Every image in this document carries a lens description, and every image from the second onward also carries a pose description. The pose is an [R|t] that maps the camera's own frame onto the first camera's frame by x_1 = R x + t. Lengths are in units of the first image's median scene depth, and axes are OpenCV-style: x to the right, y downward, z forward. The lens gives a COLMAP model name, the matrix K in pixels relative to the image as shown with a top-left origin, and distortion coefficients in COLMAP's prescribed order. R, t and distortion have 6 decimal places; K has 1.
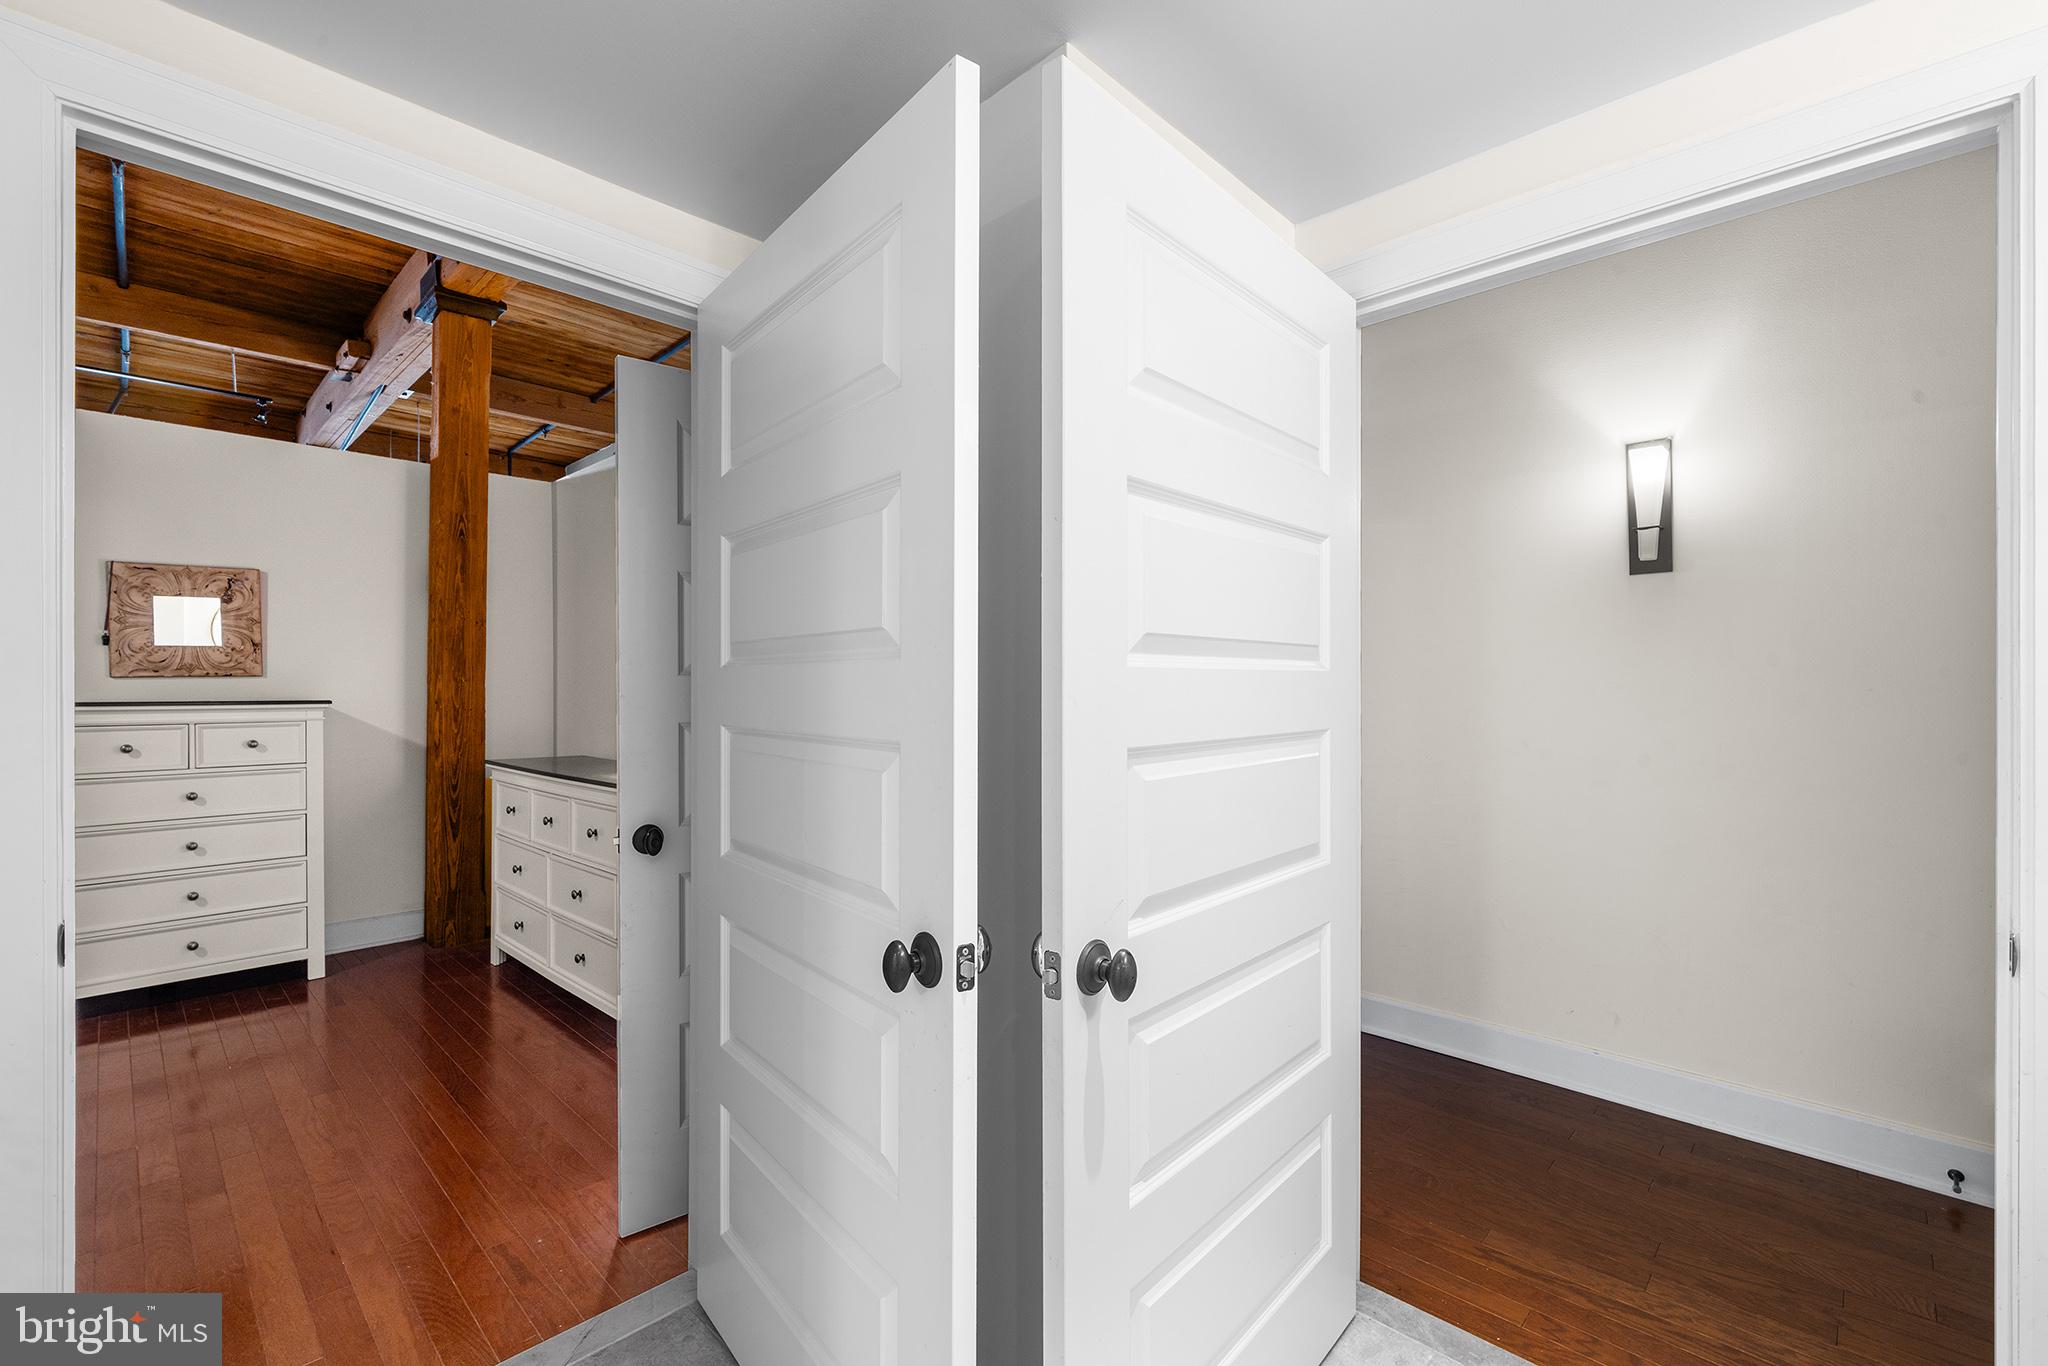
lens RADIAL K [[826.7, 0, 973.1], [0, 826.7, 698.3], [0, 0, 1]] dist [-0.002744, -0.000482]
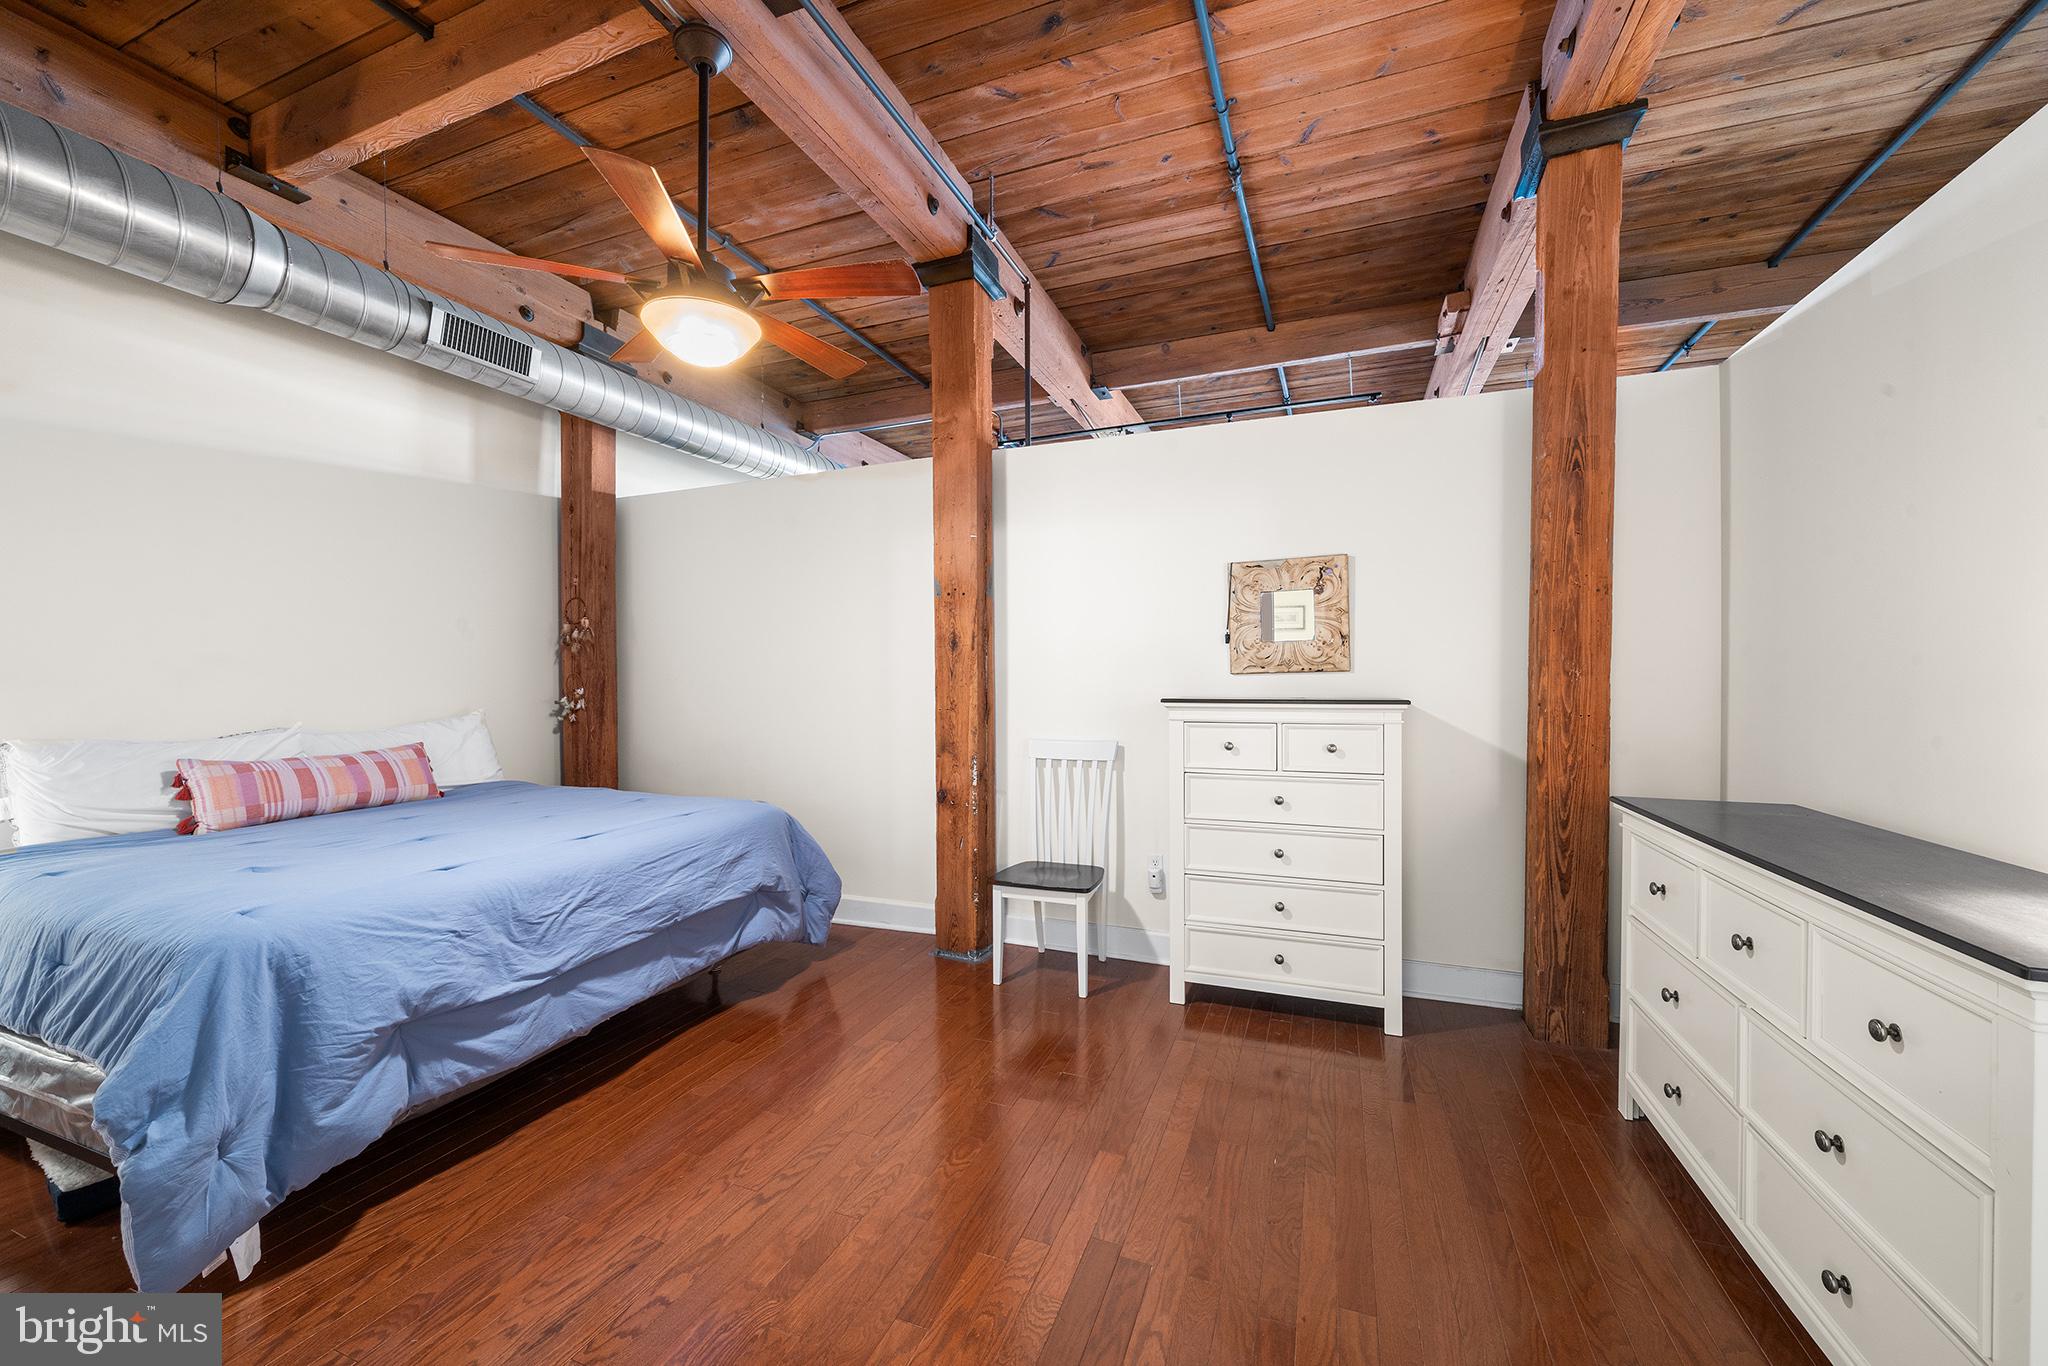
lens RADIAL K [[796.4, 0, 1034.8], [0, 796.4, 679.6], [0, 0, 1]] dist [-0.002054, -0.001155]
pose [[0.406596, -0.001115, -0.913608, -0.202022], [-0.009480, 0.999940, -0.005440, -0.009428], [0.913559, 0.010873, 0.406561, 0.327277]]
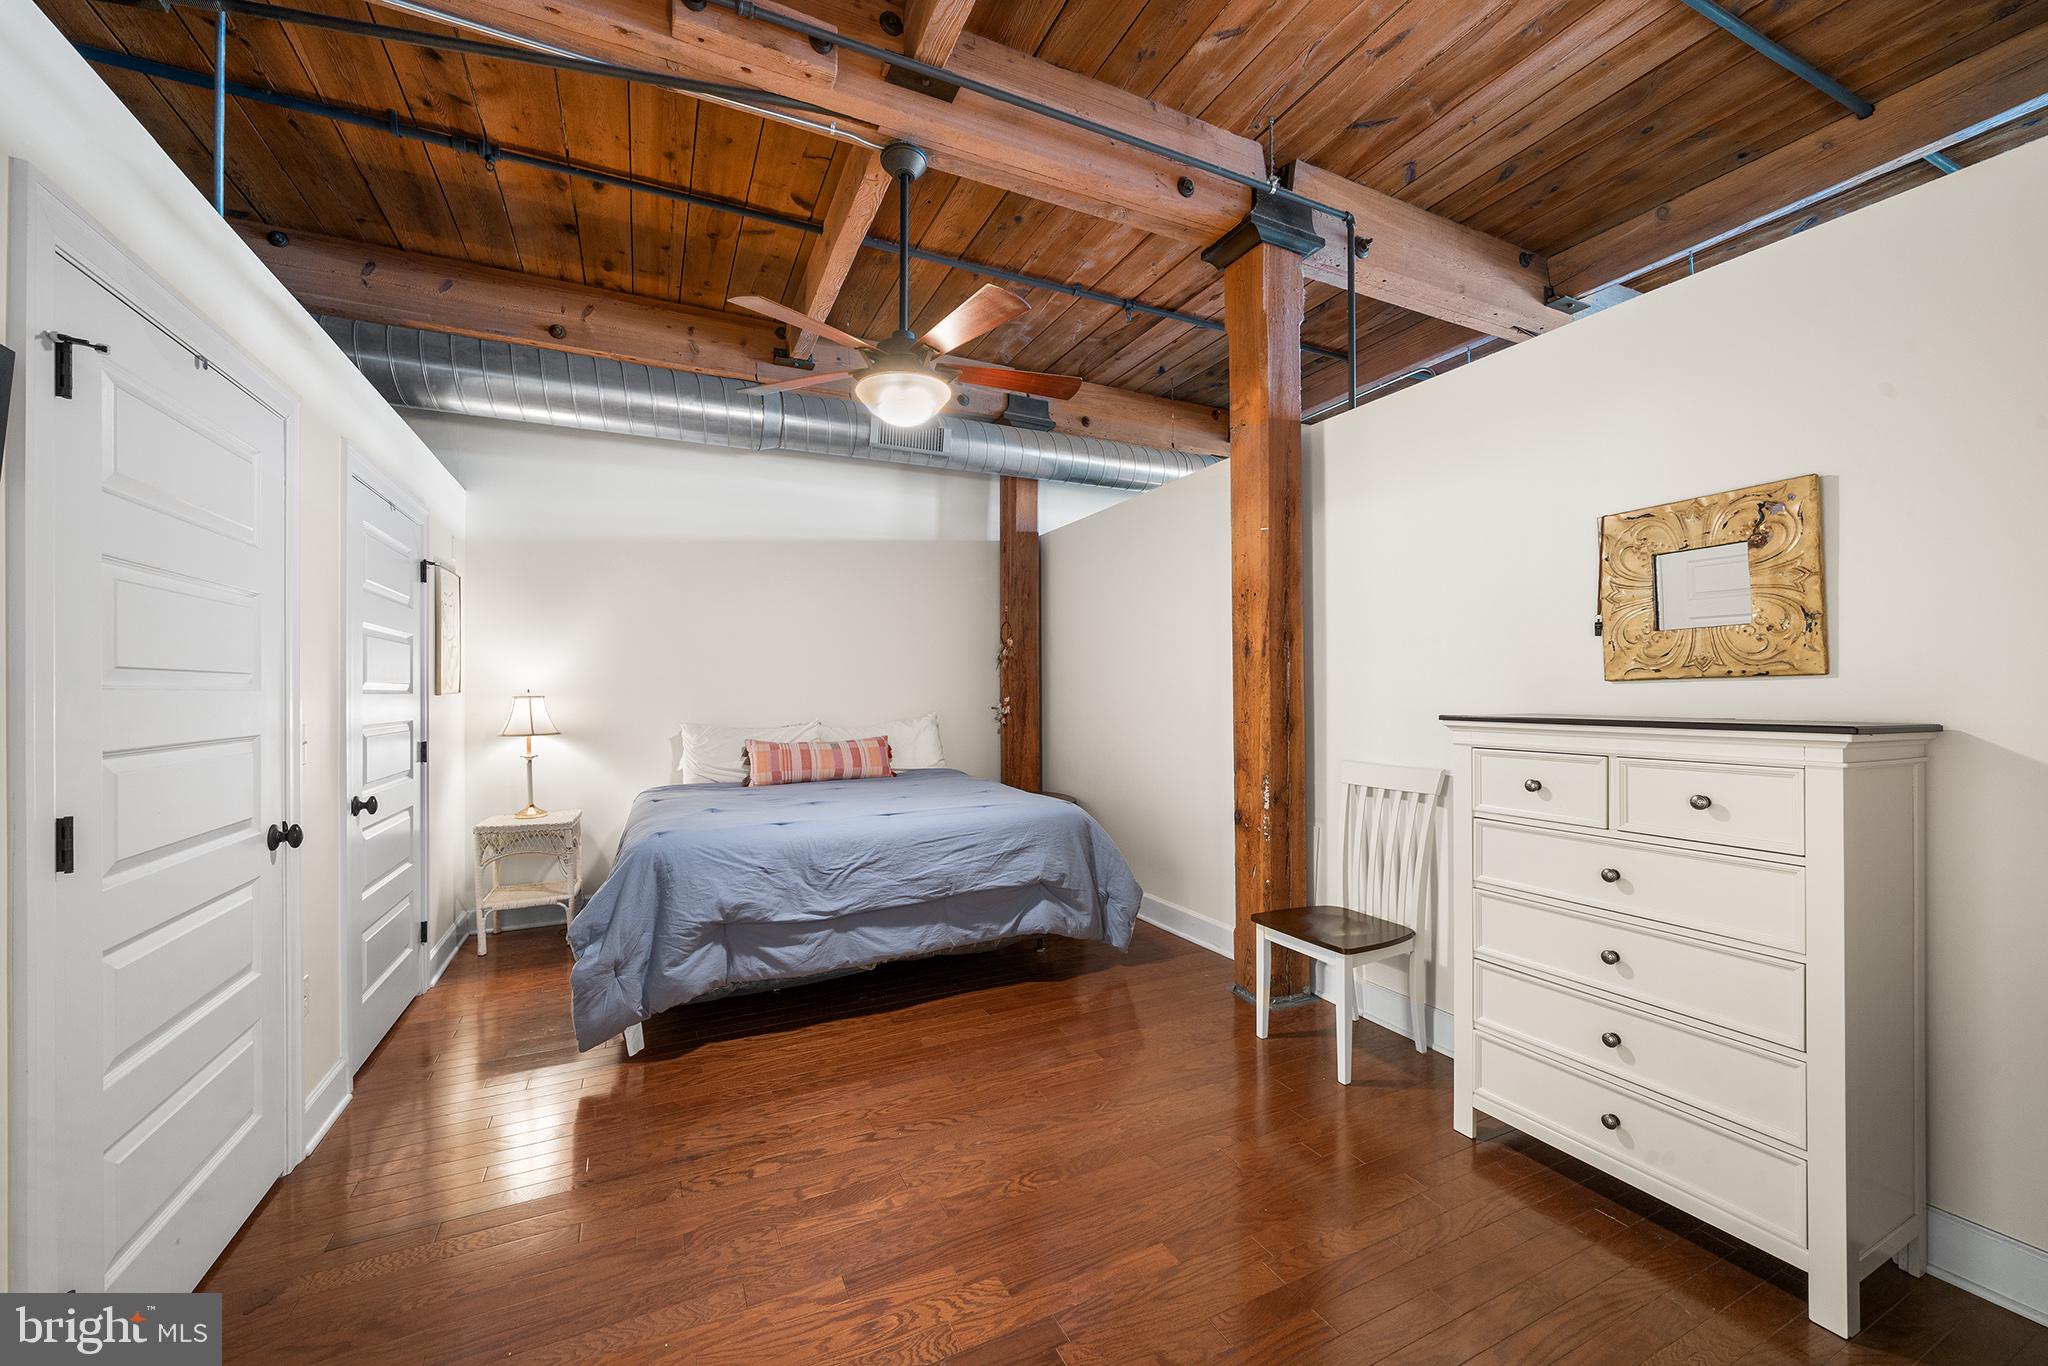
lens RADIAL K [[796.4, 0, 1023.5], [0, 796.4, 681.8], [0, 0, 1]] dist [-0.002054, -0.001155]
pose [[-0.332078, -0.009885, -0.943200, -0.215772], [-0.009977, 0.999926, -0.006967, -0.013593], [0.943199, 0.007096, -0.332152, 0.687490]]
